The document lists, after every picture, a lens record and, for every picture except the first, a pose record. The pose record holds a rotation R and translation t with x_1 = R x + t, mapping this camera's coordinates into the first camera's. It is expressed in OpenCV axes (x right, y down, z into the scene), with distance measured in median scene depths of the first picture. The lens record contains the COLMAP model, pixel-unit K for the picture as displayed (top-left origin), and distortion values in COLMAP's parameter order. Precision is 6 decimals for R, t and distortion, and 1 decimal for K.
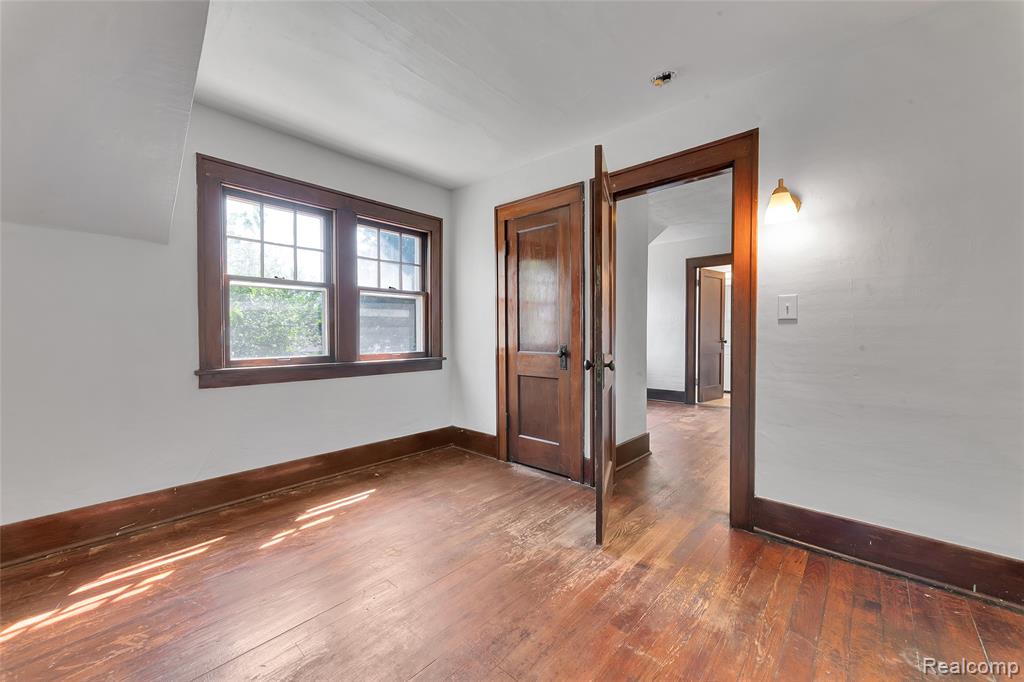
lens RADIAL K [[396.8, 0, 512.7], [0, 396.8, 339.5], [0, 0, 1]] dist [0.001826, 0.000128]
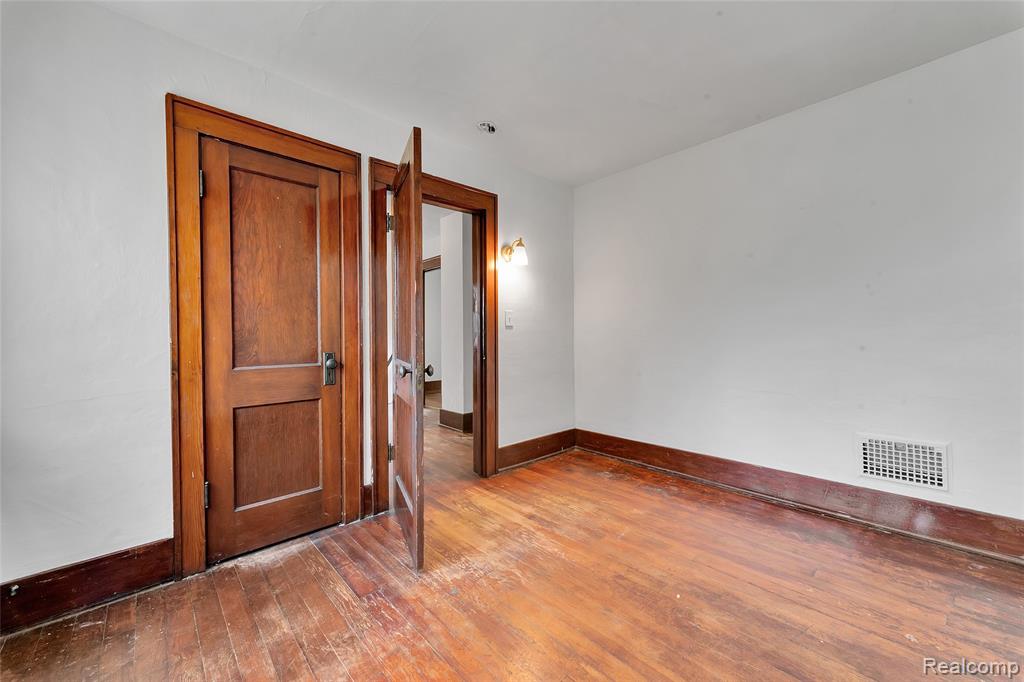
lens RADIAL K [[396.8, 0, 512.7], [0, 396.8, 339.5], [0, 0, 1]] dist [0.001826, 0.000128]
pose [[0.089802, -0.013606, 0.995867, -0.865438], [0.023890, 0.999648, 0.011504, -0.016456], [-0.995673, 0.022759, 0.090096, 0.852091]]
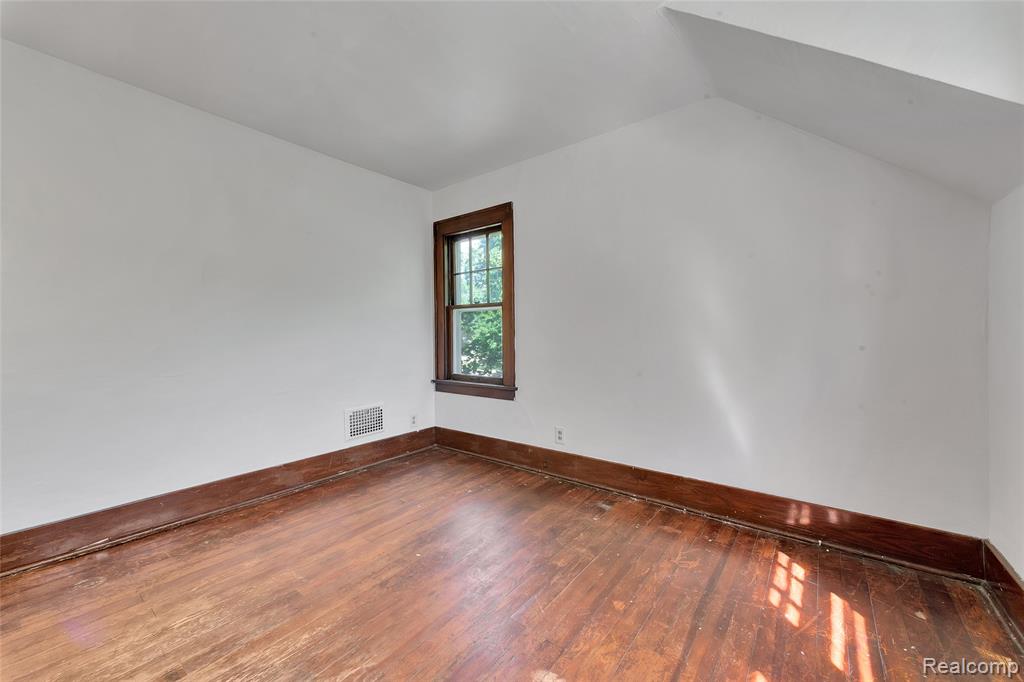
lens RADIAL K [[396.8, 0, 512.7], [0, 396.8, 339.5], [0, 0, 1]] dist [0.001826, 0.000128]
pose [[-0.997396, 0.010835, -0.071305, -0.201432], [0.008816, 0.999553, 0.028562, -0.027150], [0.071582, 0.027859, -0.997046, 1.569554]]
